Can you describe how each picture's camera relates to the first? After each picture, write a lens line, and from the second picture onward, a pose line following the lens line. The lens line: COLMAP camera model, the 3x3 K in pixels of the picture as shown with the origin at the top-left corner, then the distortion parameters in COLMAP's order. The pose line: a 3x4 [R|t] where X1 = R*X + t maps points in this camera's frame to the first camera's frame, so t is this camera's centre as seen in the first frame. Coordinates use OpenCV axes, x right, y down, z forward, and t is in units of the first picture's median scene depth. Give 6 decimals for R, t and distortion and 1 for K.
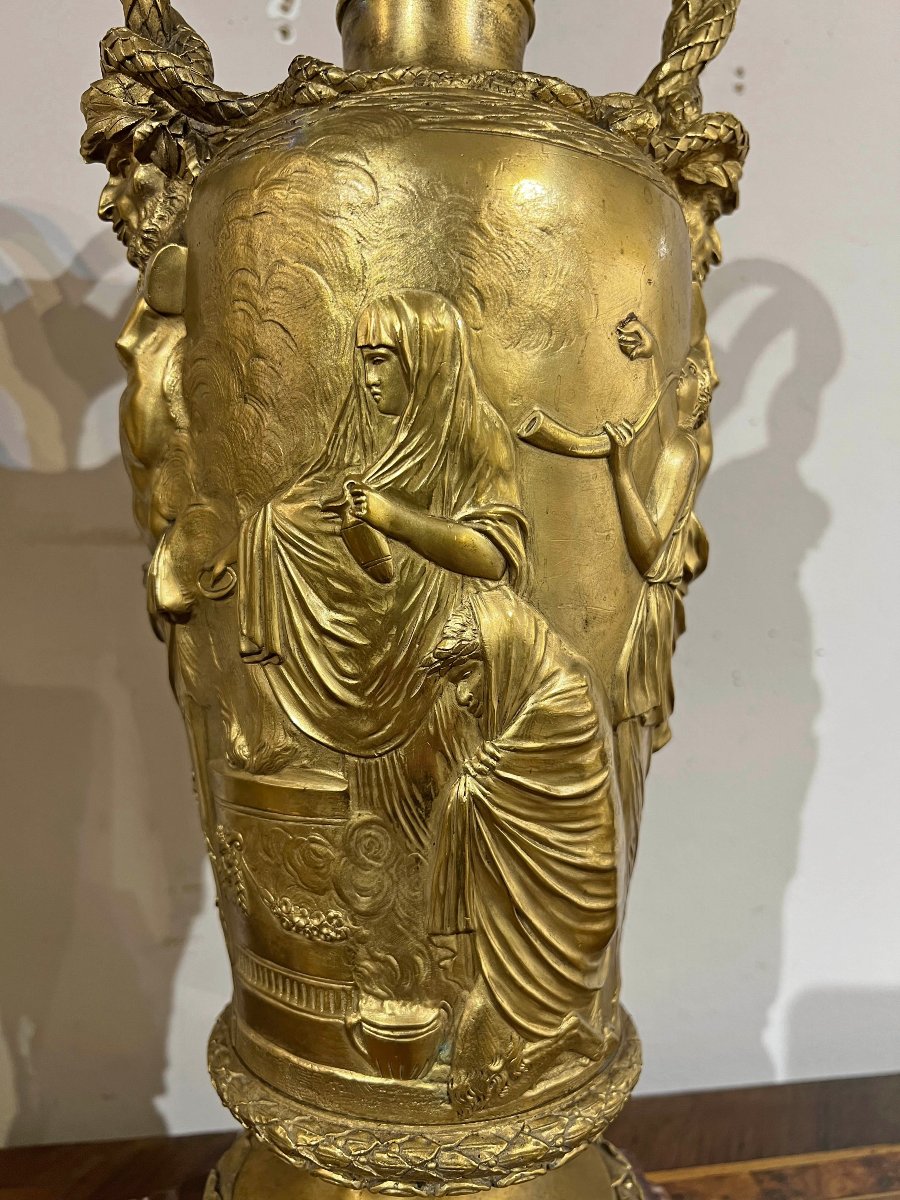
lens RADIAL K [[901.4, 0, 450.0], [0, 901.4, 600.0], [0, 0, 1]] dist [0.040193, -0.055767]
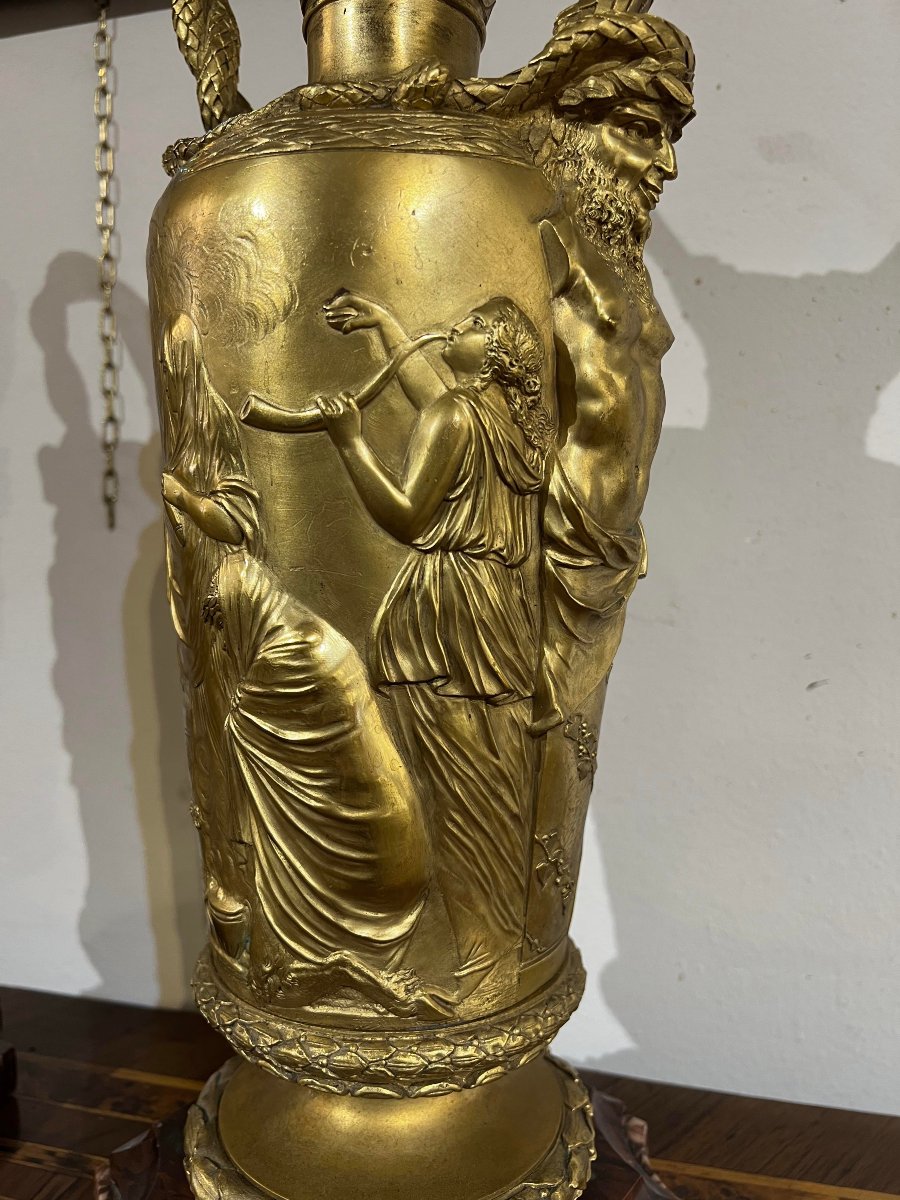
lens RADIAL K [[920.5, 0, 450.0], [0, 920.5, 600.0], [0, 0, 1]] dist [0.044144, -0.065218]
pose [[0.706579, 0.039792, -0.706514, 1.031273], [-0.032793, 0.999186, 0.023480, 0.011807], [0.706874, 0.006578, 0.707309, 0.329654]]
